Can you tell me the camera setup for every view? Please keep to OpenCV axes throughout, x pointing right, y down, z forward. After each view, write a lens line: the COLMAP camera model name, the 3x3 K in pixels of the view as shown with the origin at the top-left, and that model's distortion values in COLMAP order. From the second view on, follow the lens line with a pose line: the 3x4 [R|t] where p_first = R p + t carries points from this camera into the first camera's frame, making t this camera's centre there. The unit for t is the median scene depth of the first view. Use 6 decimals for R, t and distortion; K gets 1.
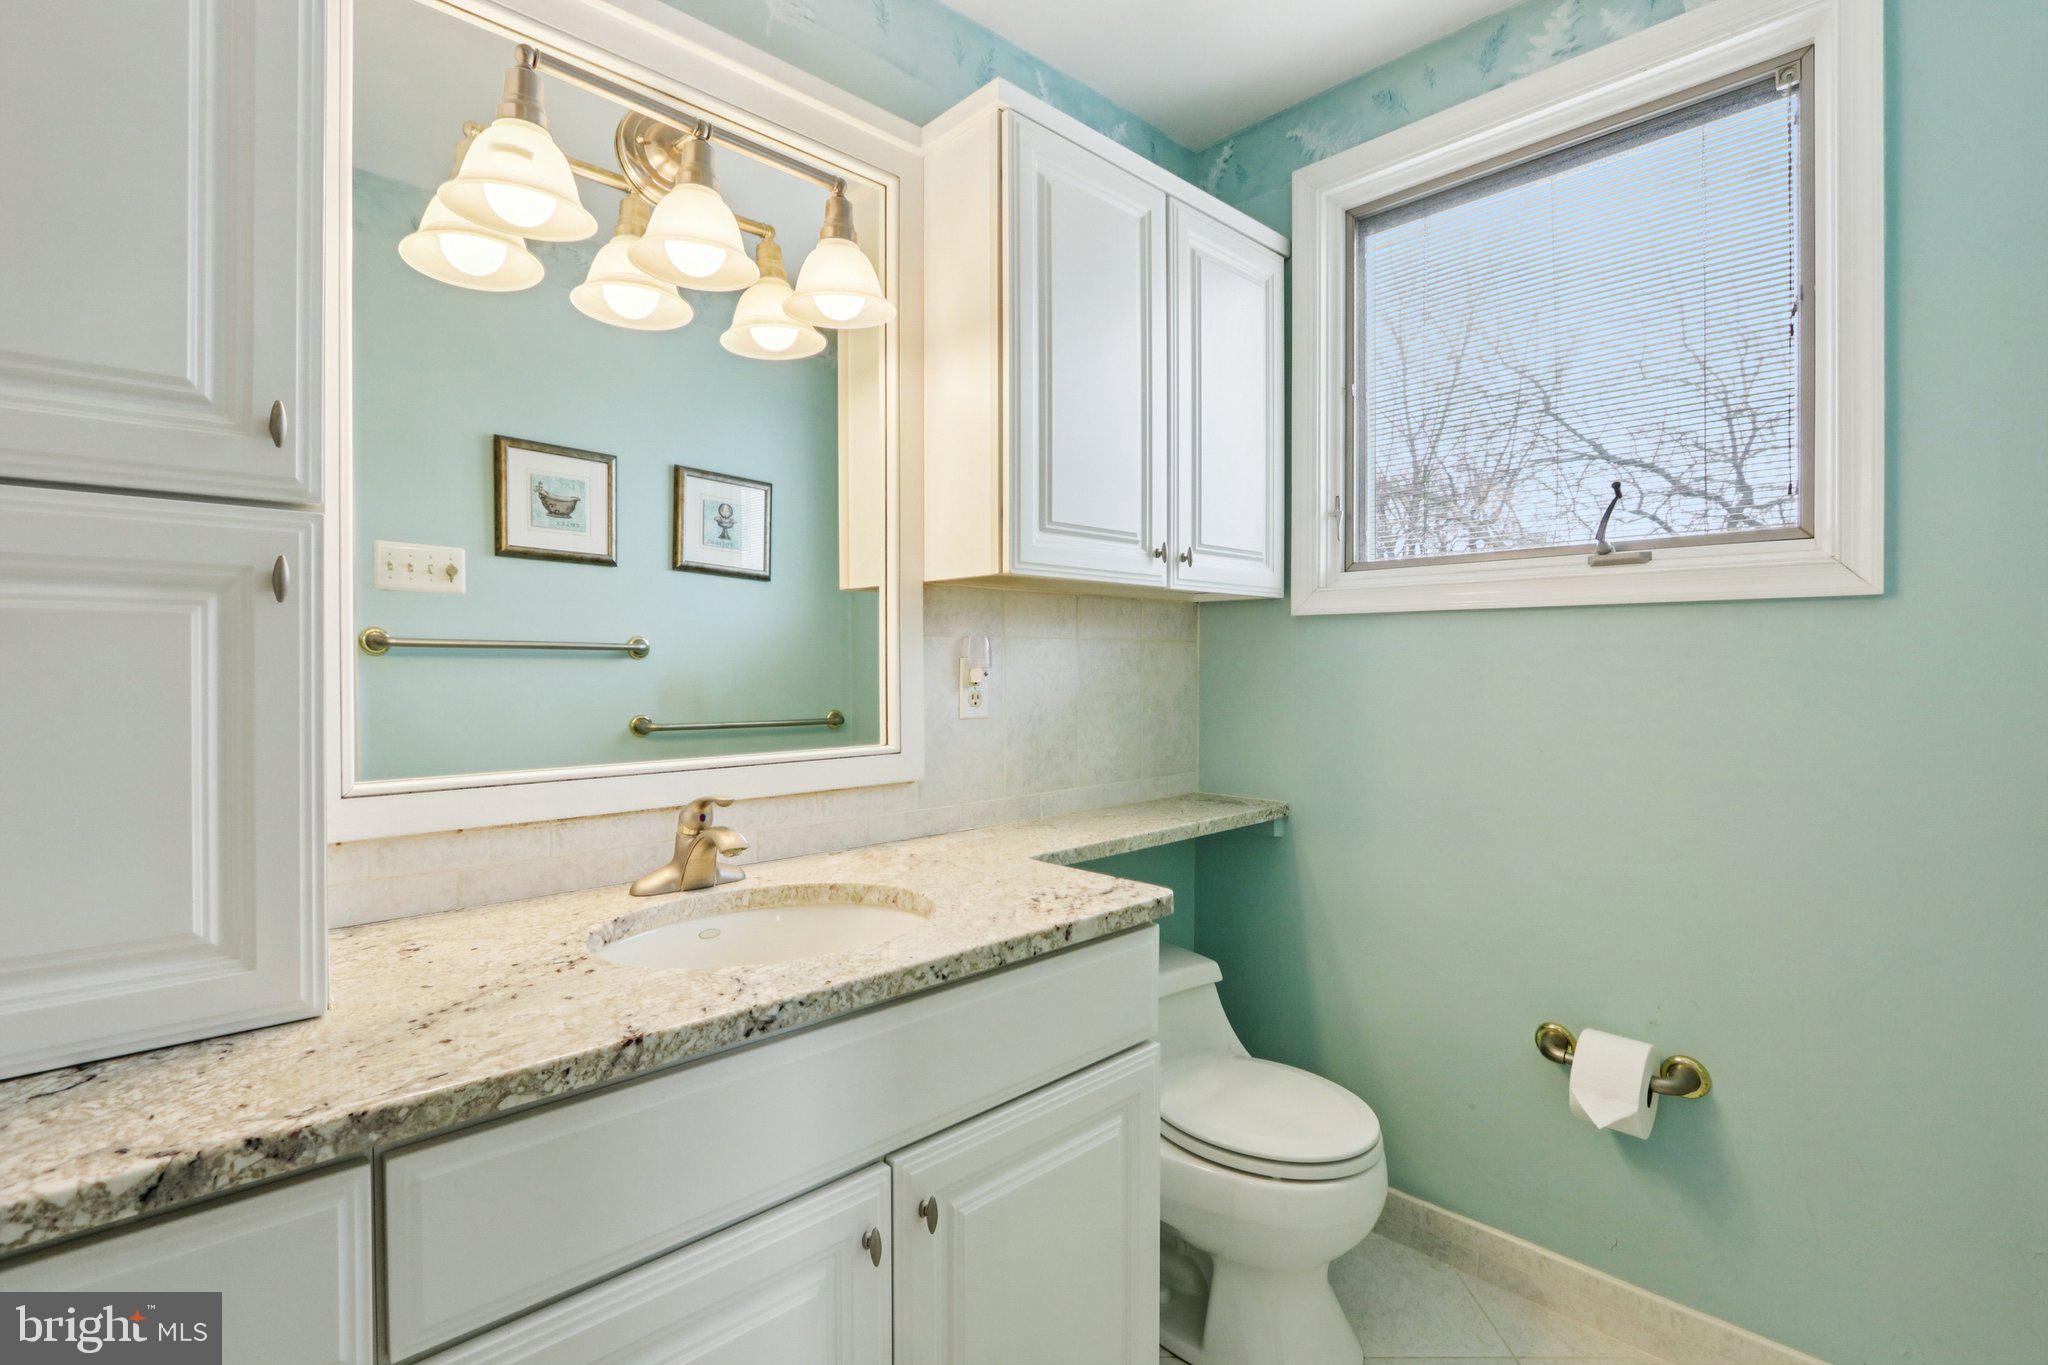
lens RADIAL K [[956.6, 0, 1024.7], [0, 956.6, 668.6], [0, 0, 1]] dist [-0.012950, 0.001118]
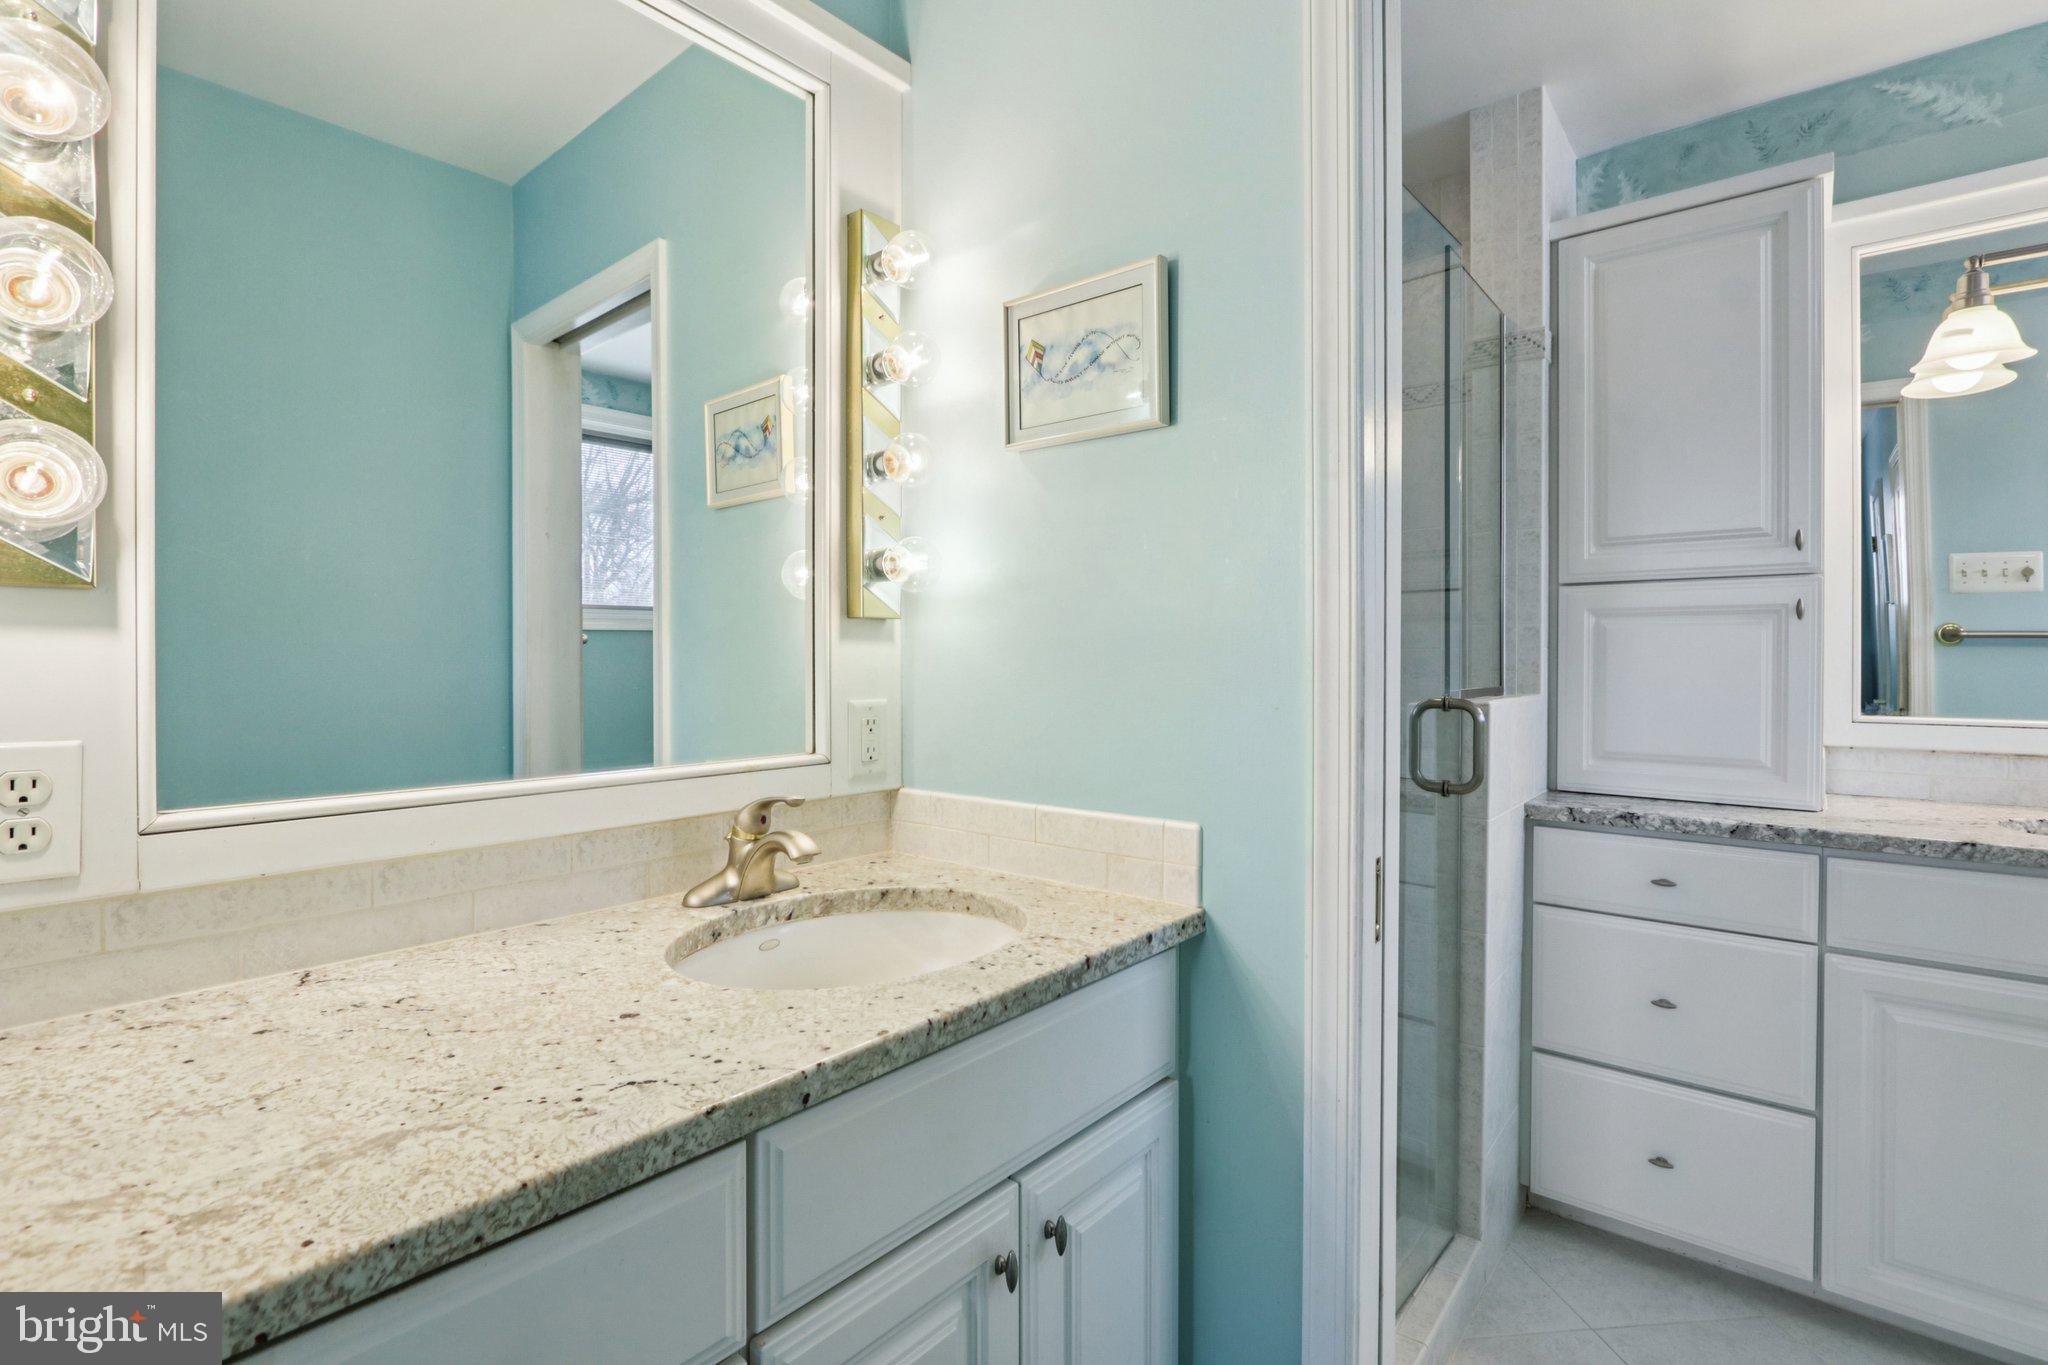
lens RADIAL K [[956.6, 0, 1017.2], [0, 956.6, 662.5], [0, 0, 1]] dist [-0.012950, 0.001118]
pose [[0.117951, 0.005680, -0.993003, 0.858272], [-0.008267, 0.999955, 0.004737, 0.025709], [0.992985, 0.007651, 0.117992, -0.771006]]
